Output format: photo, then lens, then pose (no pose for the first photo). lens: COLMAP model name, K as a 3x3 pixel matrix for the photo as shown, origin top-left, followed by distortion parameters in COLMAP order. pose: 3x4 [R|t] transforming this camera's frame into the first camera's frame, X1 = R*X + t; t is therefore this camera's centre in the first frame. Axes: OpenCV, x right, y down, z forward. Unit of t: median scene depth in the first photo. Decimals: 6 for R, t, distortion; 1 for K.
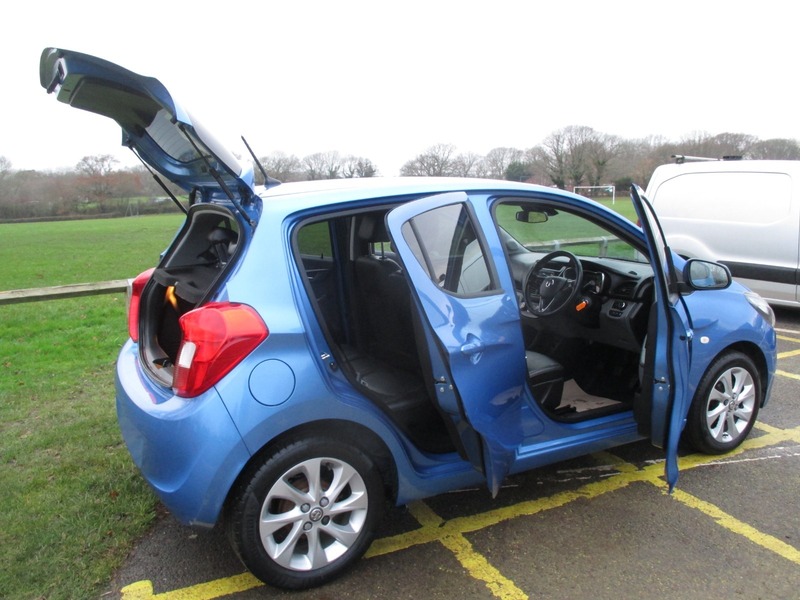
lens RADIAL K [[668.6, 0, 404.4], [0, 668.6, 322.0], [0, 0, 1]] dist [-0.033447, 0.000613]
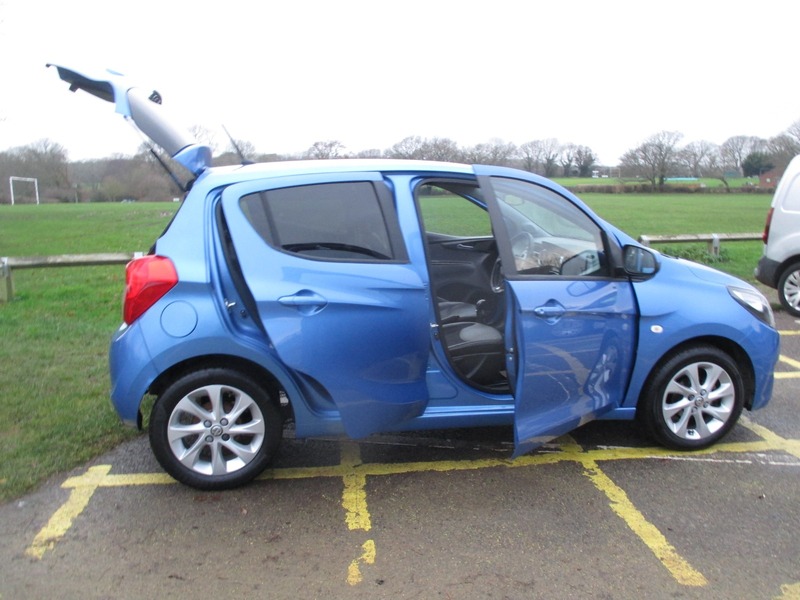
lens RADIAL K [[668.6, 0, 404.4], [0, 668.6, 322.0], [0, 0, 1]] dist [-0.033447, 0.000613]
pose [[0.949092, 0.084086, -0.303569, 0.381934], [-0.078653, 0.996447, 0.030103, 0.015614], [0.305021, -0.004694, 0.952334, -0.047836]]
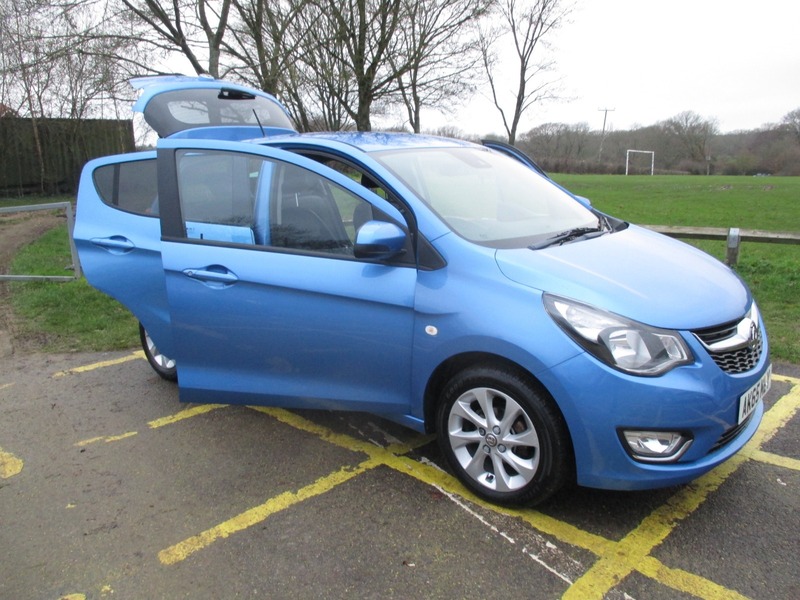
lens RADIAL K [[668.6, 0, 404.4], [0, 668.6, 322.0], [0, 0, 1]] dist [-0.033447, 0.000613]
pose [[0.336372, 0.238670, -0.910983, 1.128585], [-0.173599, 0.966489, 0.189112, -0.124970], [0.925590, 0.094534, 0.366532, 0.649940]]
